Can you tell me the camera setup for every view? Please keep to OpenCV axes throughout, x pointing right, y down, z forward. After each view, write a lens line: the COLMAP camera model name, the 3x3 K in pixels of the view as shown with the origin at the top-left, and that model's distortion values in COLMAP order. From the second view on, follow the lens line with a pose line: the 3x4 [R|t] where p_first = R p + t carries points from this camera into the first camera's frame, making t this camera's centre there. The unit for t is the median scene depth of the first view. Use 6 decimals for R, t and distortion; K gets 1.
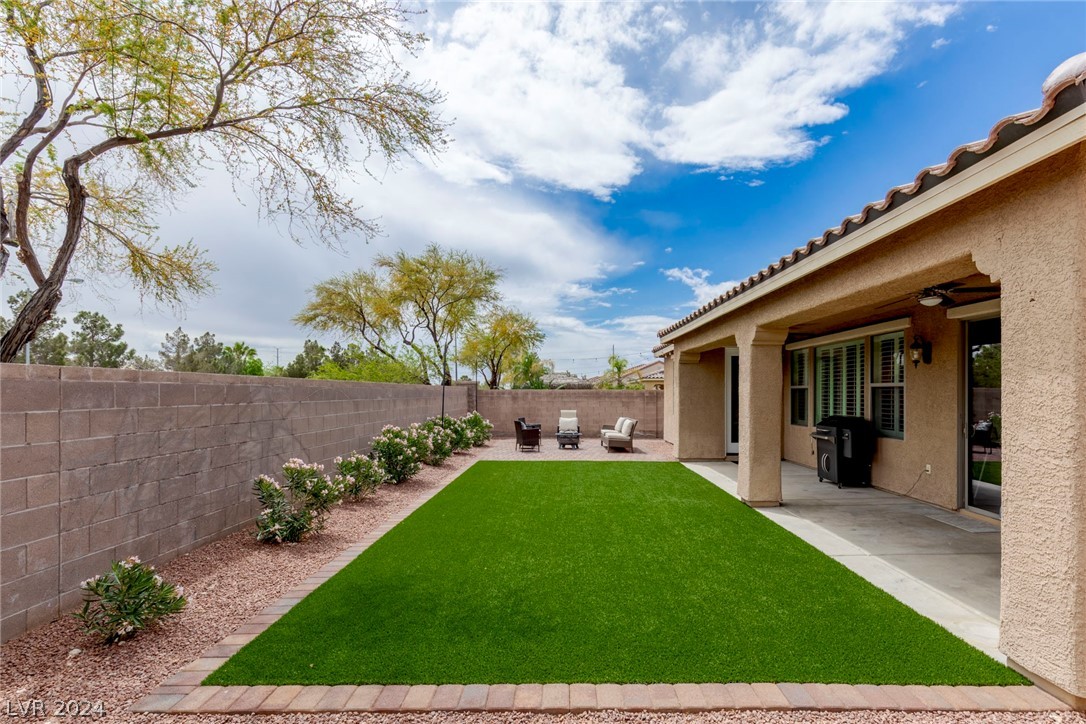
lens RADIAL K [[503.5, 0, 572.2], [0, 503.5, 396.7], [0, 0, 1]] dist [0.009455, 0.001103]
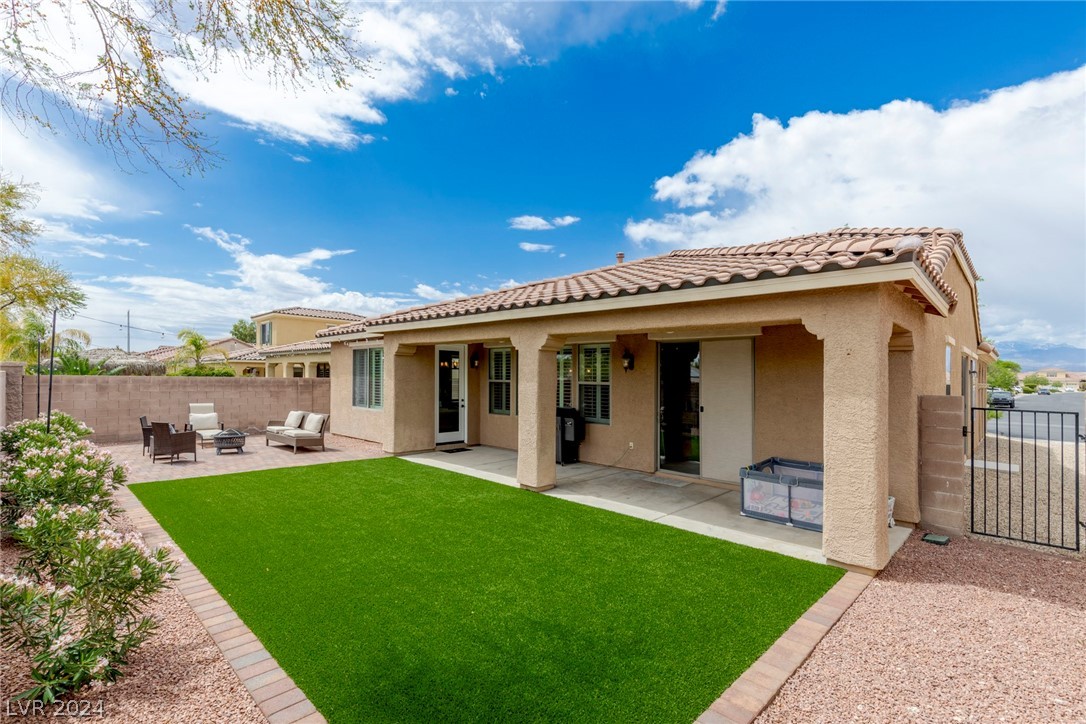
lens RADIAL K [[503.5, 0, 515.4], [0, 503.5, 373.9], [0, 0, 1]] dist [0.009455, 0.001103]
pose [[0.723427, 0.010023, 0.690328, -0.211097], [-0.006908, 0.999950, -0.007280, -0.018206], [-0.690366, 0.000498, 0.723460, 0.095063]]
